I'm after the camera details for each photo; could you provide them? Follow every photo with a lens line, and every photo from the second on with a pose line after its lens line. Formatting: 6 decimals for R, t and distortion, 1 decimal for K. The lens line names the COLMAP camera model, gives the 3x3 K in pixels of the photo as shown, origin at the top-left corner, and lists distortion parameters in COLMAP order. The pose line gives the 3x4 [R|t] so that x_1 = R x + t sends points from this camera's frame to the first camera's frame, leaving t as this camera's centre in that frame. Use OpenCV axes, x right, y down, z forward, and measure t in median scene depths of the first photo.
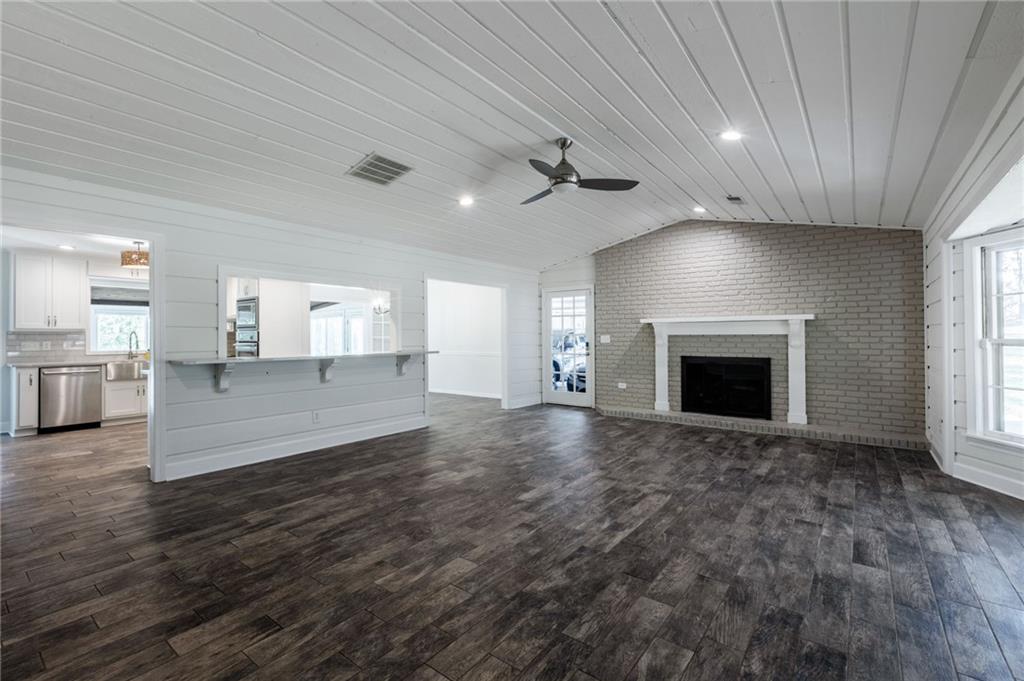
lens RADIAL K [[451.8, 0, 510.8], [0, 451.8, 334.9], [0, 0, 1]] dist [-0.001585, -0.000049]
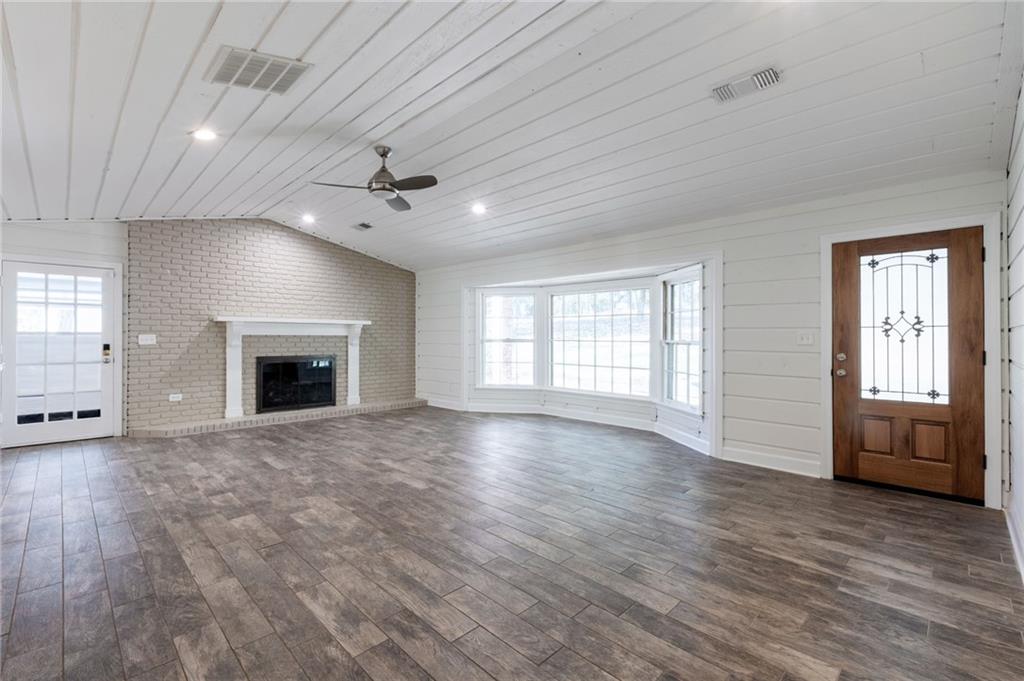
lens RADIAL K [[451.8, 0, 510.8], [0, 451.8, 334.9], [0, 0, 1]] dist [-0.001585, -0.000049]
pose [[0.127447, 0.009660, 0.991798, -0.593201], [-0.006675, 0.999938, -0.008882, 0.005231], [-0.991823, -0.005489, 0.127504, 0.386824]]
